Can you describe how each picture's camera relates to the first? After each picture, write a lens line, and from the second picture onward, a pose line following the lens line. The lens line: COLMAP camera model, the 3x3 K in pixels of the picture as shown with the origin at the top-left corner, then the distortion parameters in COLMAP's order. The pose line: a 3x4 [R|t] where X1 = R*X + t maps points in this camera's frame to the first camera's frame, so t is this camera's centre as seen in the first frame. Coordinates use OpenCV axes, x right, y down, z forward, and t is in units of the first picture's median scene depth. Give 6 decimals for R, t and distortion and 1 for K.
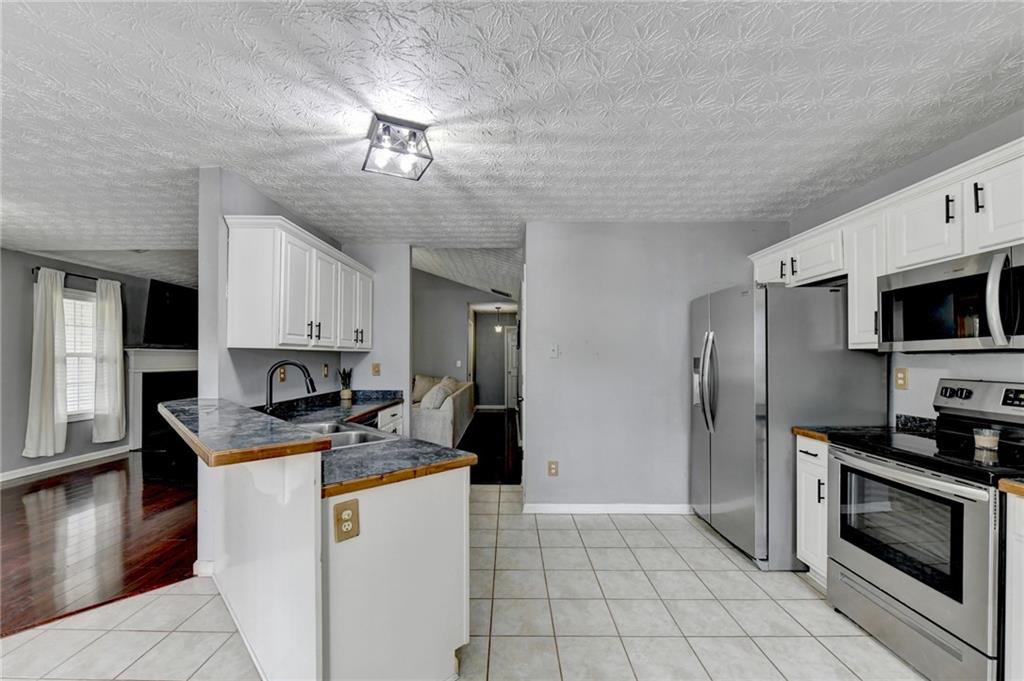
lens RADIAL K [[420.7, 0, 511.9], [0, 420.7, 353.7], [0, 0, 1]] dist [-0.006658, -0.000704]
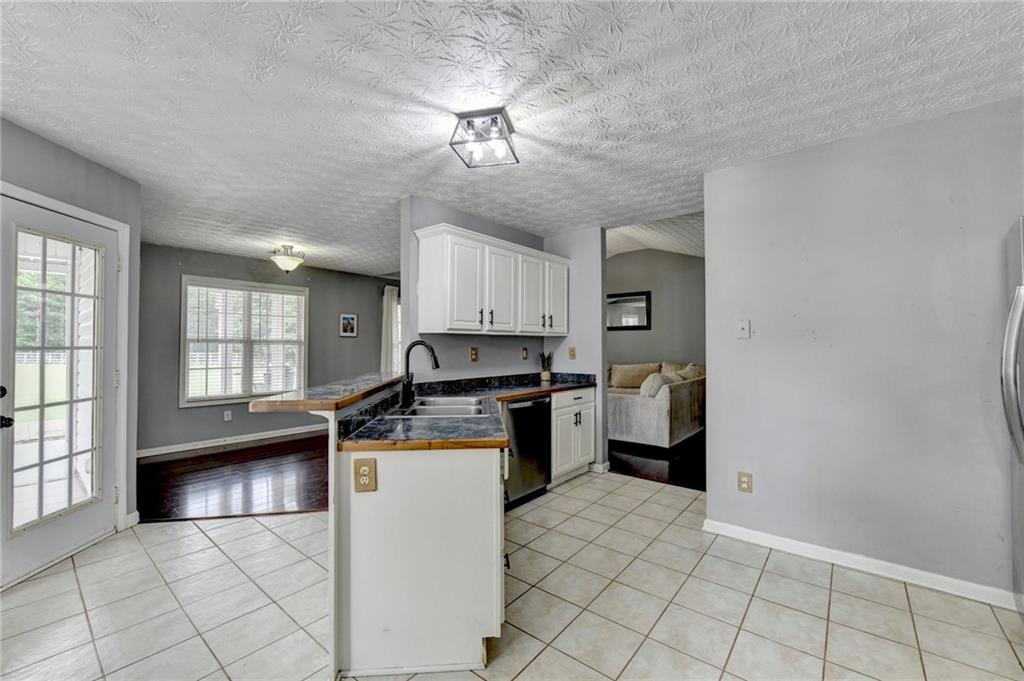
lens RADIAL K [[417.0, 0, 517.3], [0, 417.0, 335.0], [0, 0, 1]] dist [-0.009360, -0.000154]
pose [[0.776919, -0.021747, -0.629225, 0.330343], [0.010709, 0.999715, -0.021329, 0.020343], [0.629510, 0.009833, 0.776930, 0.185534]]
